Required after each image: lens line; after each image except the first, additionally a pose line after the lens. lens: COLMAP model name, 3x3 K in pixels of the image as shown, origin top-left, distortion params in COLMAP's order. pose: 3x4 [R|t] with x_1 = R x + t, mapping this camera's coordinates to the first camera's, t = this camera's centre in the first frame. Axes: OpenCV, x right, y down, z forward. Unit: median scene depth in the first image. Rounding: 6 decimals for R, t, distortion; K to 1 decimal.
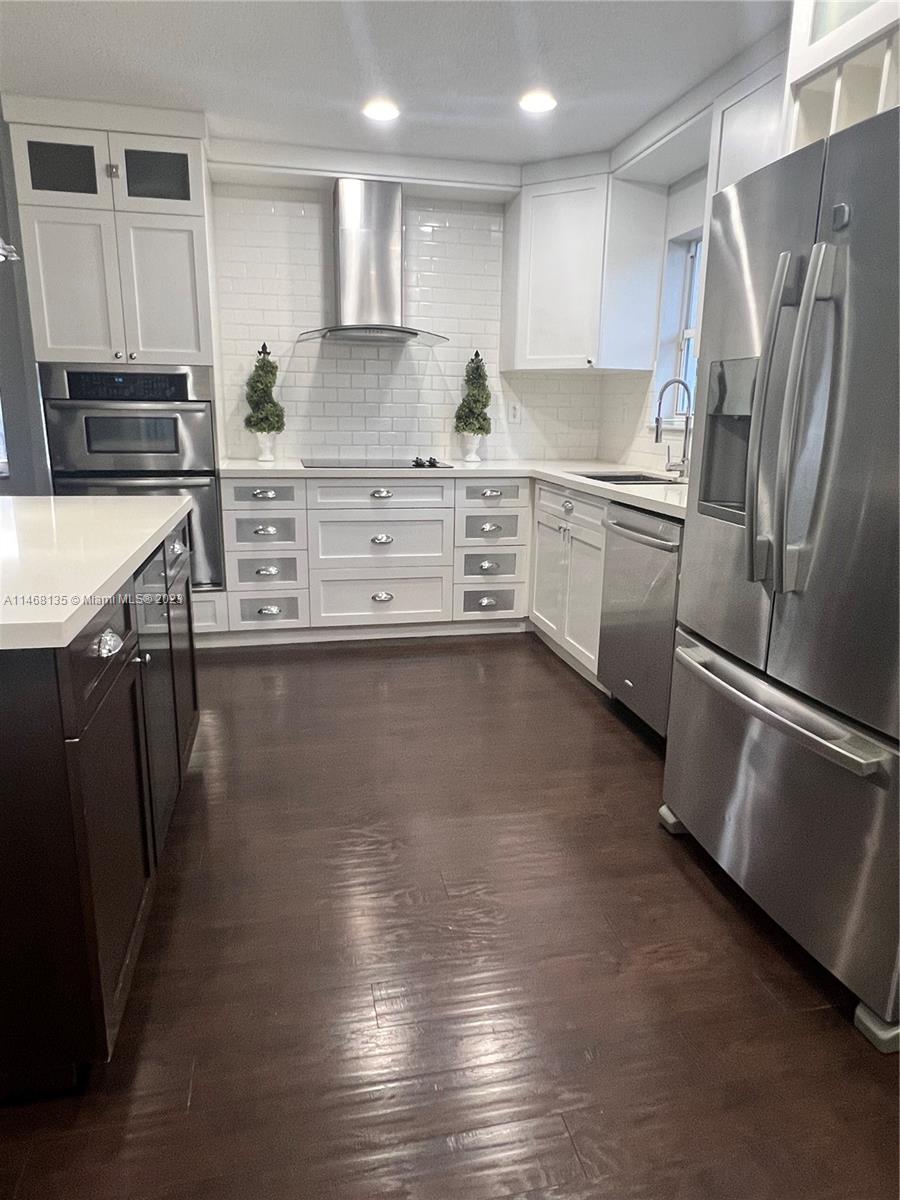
lens RADIAL K [[772.4, 0, 450.1], [0, 772.4, 597.4], [0, 0, 1]] dist [-0.007110, -0.001066]
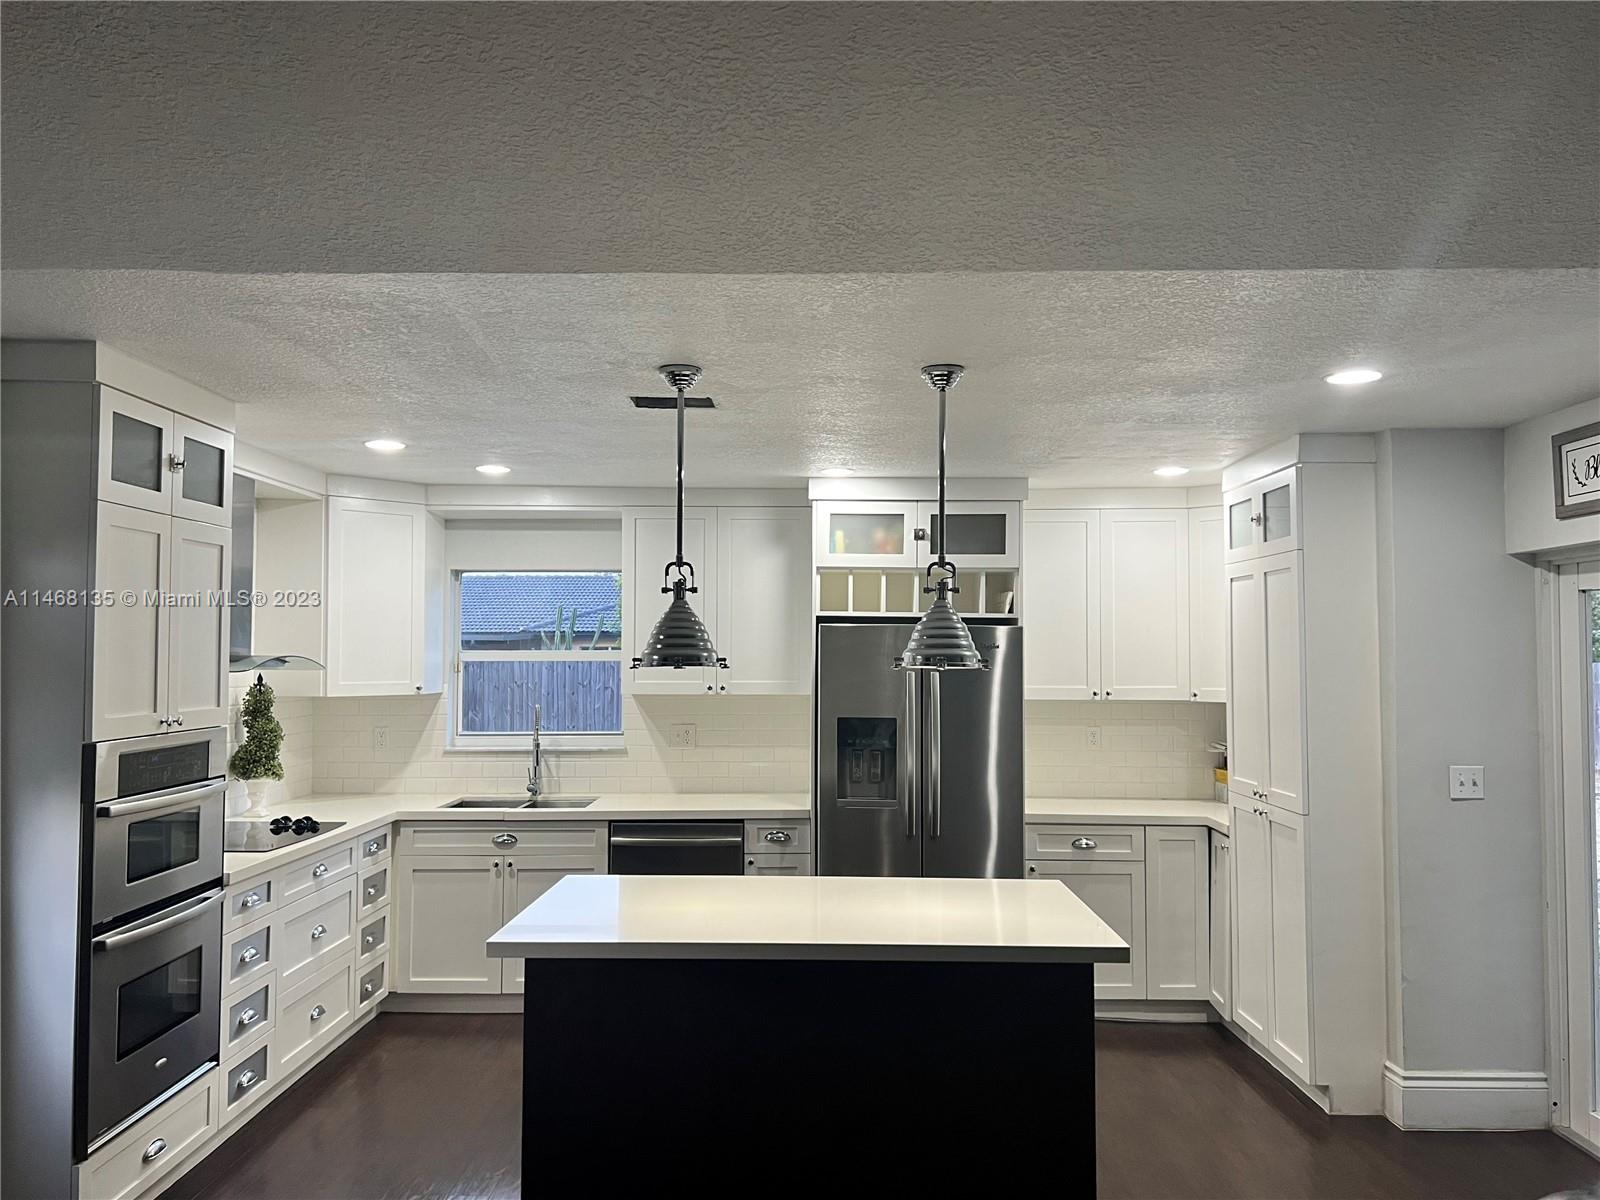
lens RADIAL K [[1214.9, 0, 800.4], [0, 1214.9, 602.4], [0, 0, 1]] dist [-0.002546, -0.000551]
pose [[0.221068, 0.025616, 0.974922, -1.182912], [0.228717, 0.970414, -0.077360, -0.195518], [-0.948060, 0.240084, 0.208669, 0.243071]]
